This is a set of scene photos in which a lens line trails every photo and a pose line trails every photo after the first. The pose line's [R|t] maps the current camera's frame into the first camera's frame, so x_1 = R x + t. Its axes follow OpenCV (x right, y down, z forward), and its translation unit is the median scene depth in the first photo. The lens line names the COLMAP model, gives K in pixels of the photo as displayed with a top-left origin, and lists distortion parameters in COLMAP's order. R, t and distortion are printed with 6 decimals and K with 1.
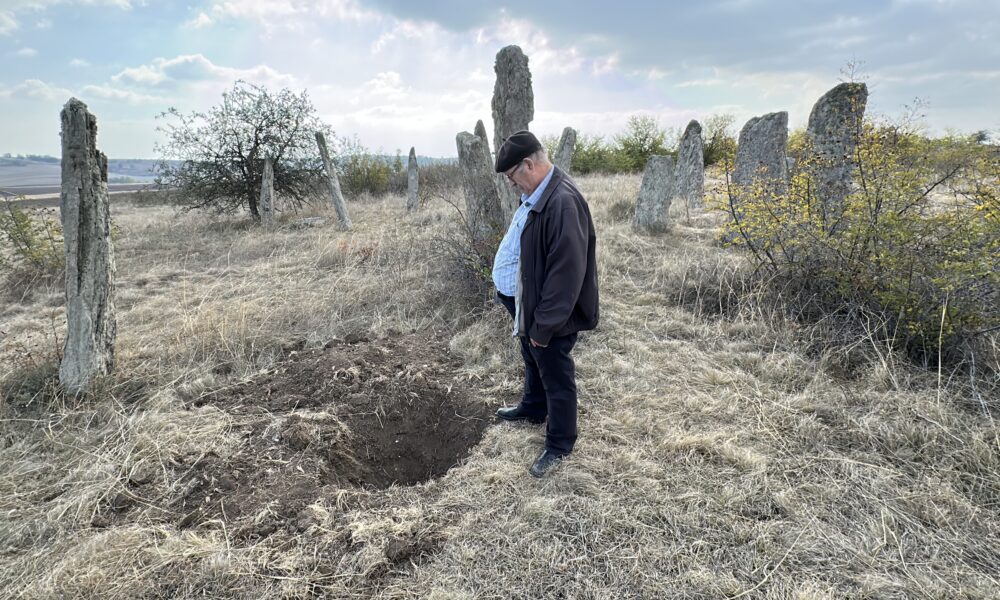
lens RADIAL K [[492.3, 0, 501.0], [0, 492.3, 299.1], [0, 0, 1]] dist [-0.000465, -0.000013]
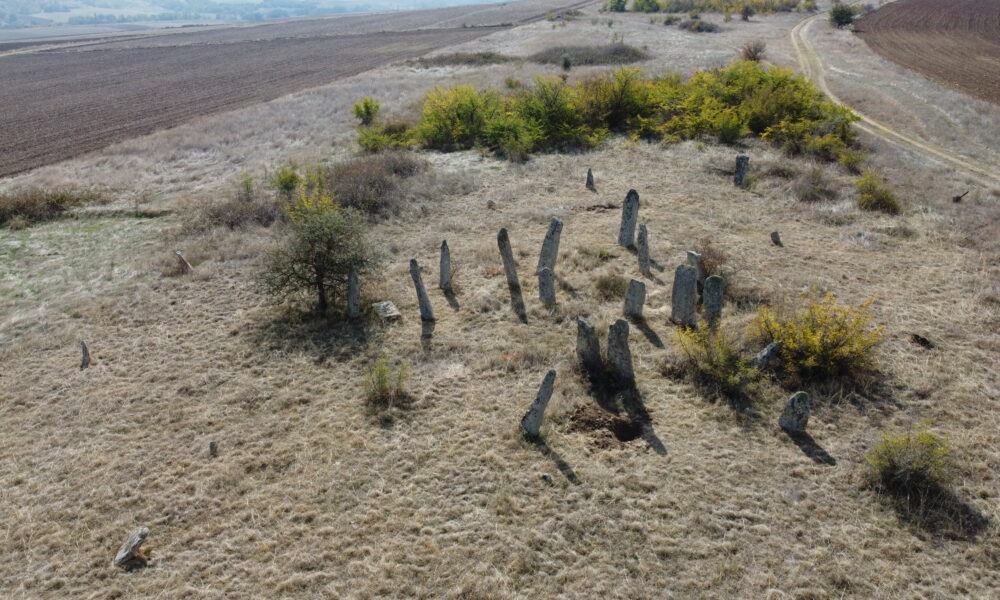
lens RADIAL K [[778.4, 0, 500.3], [0, 778.4, 300.4], [0, 0, 1]] dist [0.003230, 0.000176]
pose [[0.961483, -0.113455, 0.250356, -2.541411], [0.092265, 0.991206, 0.094852, -1.465439], [-0.258916, -0.068100, 0.963496, -4.751288]]
